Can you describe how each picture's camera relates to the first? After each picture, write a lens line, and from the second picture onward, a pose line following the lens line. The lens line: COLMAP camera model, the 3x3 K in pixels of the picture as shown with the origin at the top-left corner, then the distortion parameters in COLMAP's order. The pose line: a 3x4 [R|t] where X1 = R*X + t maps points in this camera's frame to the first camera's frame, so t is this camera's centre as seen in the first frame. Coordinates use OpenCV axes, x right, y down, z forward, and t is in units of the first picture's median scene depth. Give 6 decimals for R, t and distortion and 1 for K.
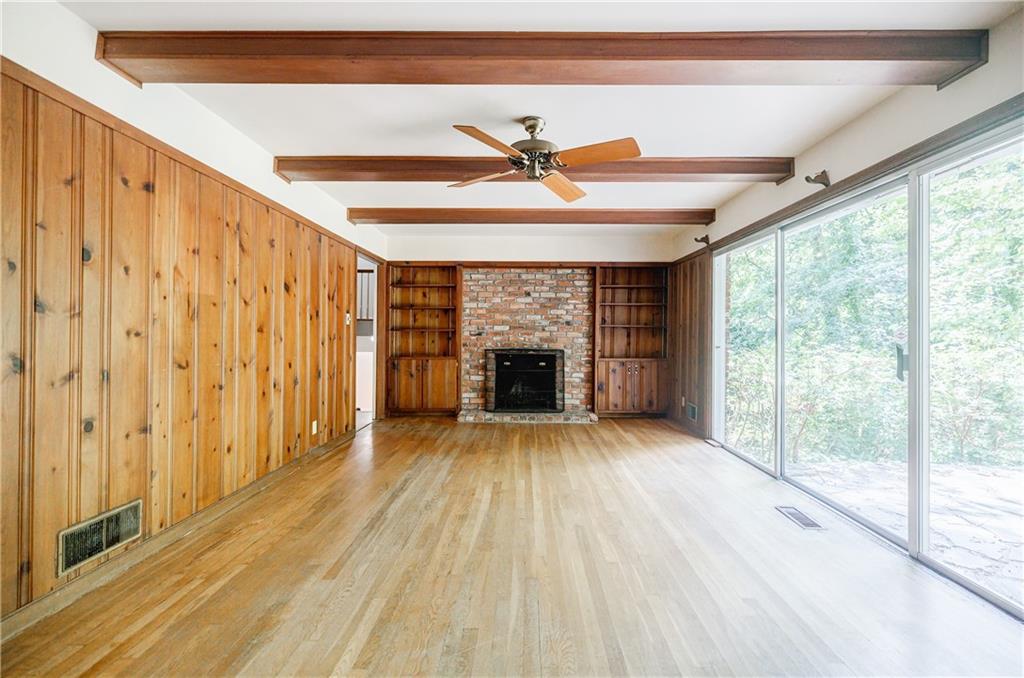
lens RADIAL K [[437.1, 0, 514.1], [0, 437.1, 335.0], [0, 0, 1]] dist [-0.003254, 0.000275]
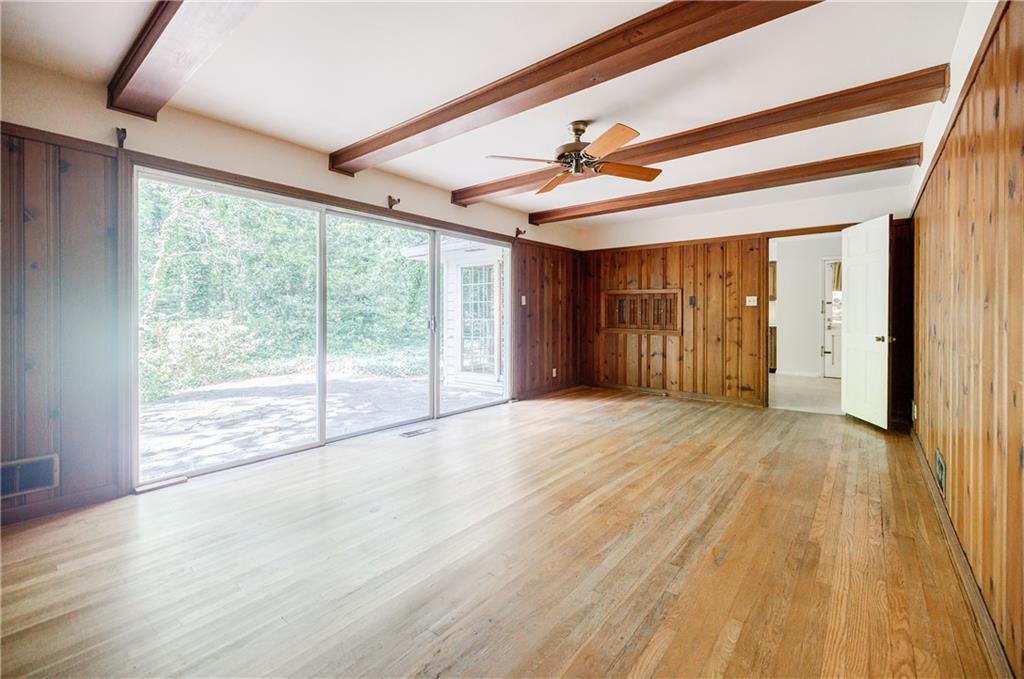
lens RADIAL K [[447.1, 0, 509.0], [0, 447.1, 312.5], [0, 0, 1]] dist [0.014347, -0.001379]
pose [[-0.789612, -0.012088, 0.613487, -0.539531], [-0.010035, 0.999927, 0.006787, -0.006169], [-0.613524, -0.000797, -0.789676, 2.031162]]
